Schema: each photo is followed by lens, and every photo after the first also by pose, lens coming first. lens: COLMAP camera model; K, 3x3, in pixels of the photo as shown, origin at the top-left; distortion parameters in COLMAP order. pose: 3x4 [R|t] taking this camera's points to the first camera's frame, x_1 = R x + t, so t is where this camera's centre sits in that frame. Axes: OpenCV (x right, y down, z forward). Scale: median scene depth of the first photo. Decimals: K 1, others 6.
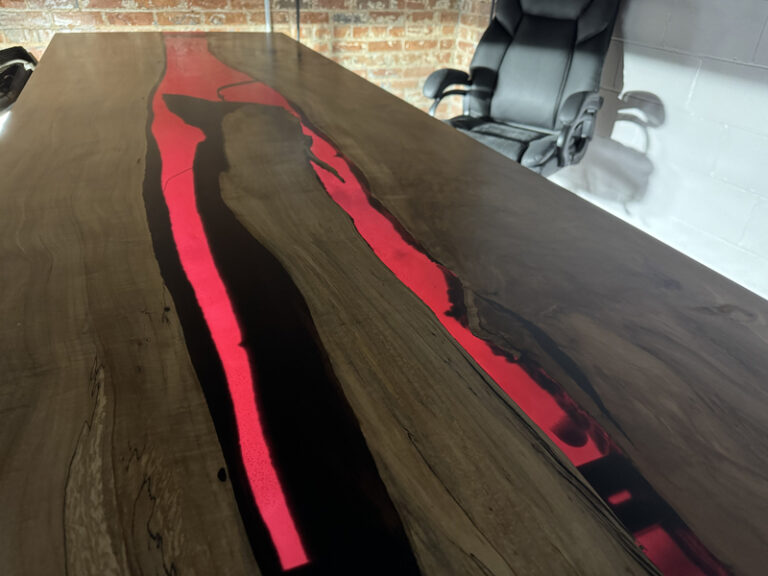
lens RADIAL K [[545.3, 0, 383.1], [0, 545.3, 288.1], [0, 0, 1]] dist [0.013226, -0.032874]
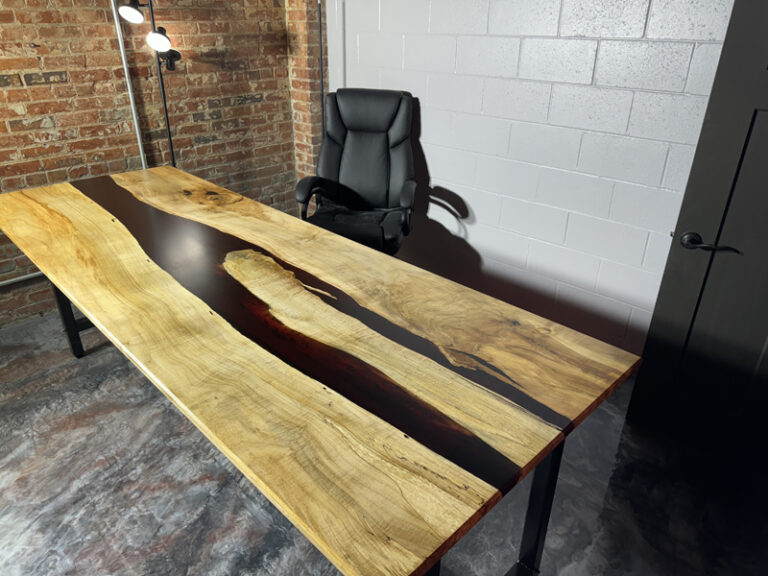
lens RADIAL K [[545.3, 0, 383.7], [0, 545.3, 289.0], [0, 0, 1]] dist [0.013226, -0.032874]
pose [[0.925080, -0.200087, 0.322787, -0.484479], [0.222094, 0.974485, -0.032445, -0.136536], [-0.308060, 0.101703, 0.945915, -0.702031]]
